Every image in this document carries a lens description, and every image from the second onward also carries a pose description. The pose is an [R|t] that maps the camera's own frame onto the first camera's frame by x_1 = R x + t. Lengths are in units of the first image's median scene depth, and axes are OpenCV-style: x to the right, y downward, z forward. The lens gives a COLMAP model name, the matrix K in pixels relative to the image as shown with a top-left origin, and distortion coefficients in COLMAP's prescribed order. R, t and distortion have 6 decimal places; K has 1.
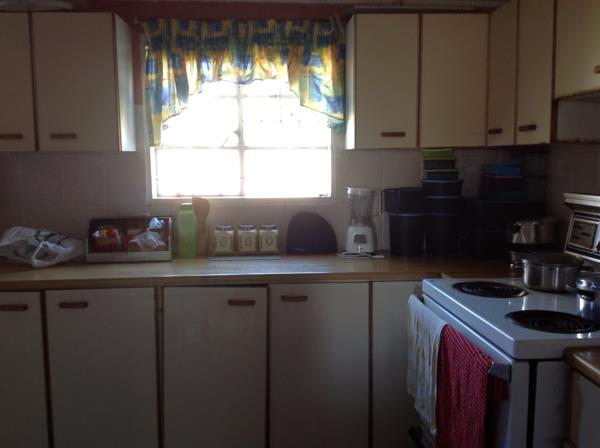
lens RADIAL K [[589.3, 0, 300.0], [0, 589.3, 224.0], [0, 0, 1]] dist [0.229741, -0.590576]
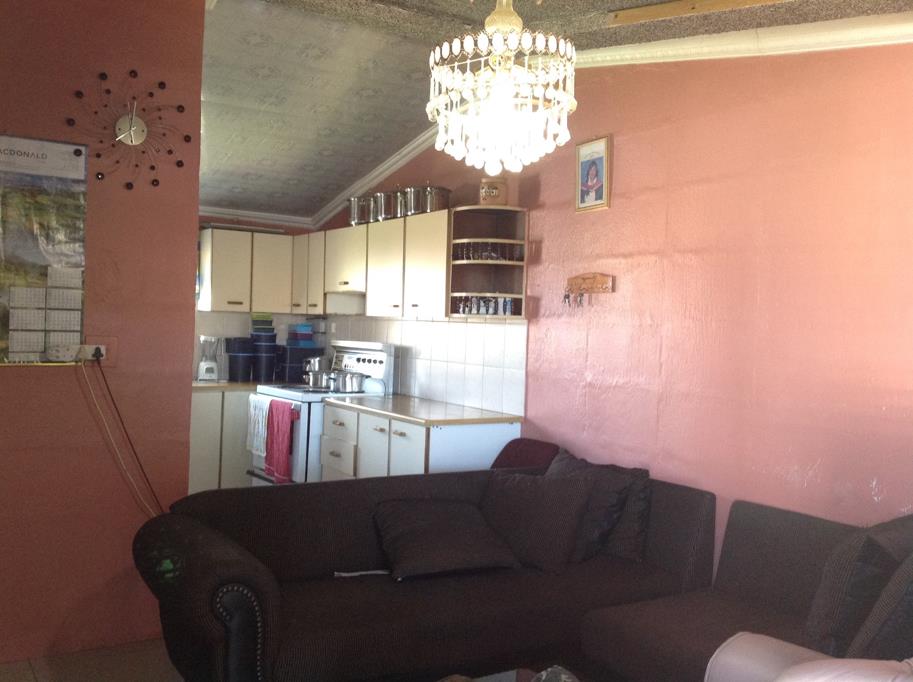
lens RADIAL K [[896.7, 0, 456.5], [0, 896.7, 341.0], [0, 0, 1]] dist [0.229741, -0.590576]
pose [[0.885621, 0.031181, 0.463361, -0.442112], [0.007749, 0.996612, -0.081876, 0.155264], [-0.464344, 0.076101, 0.882379, -1.414313]]
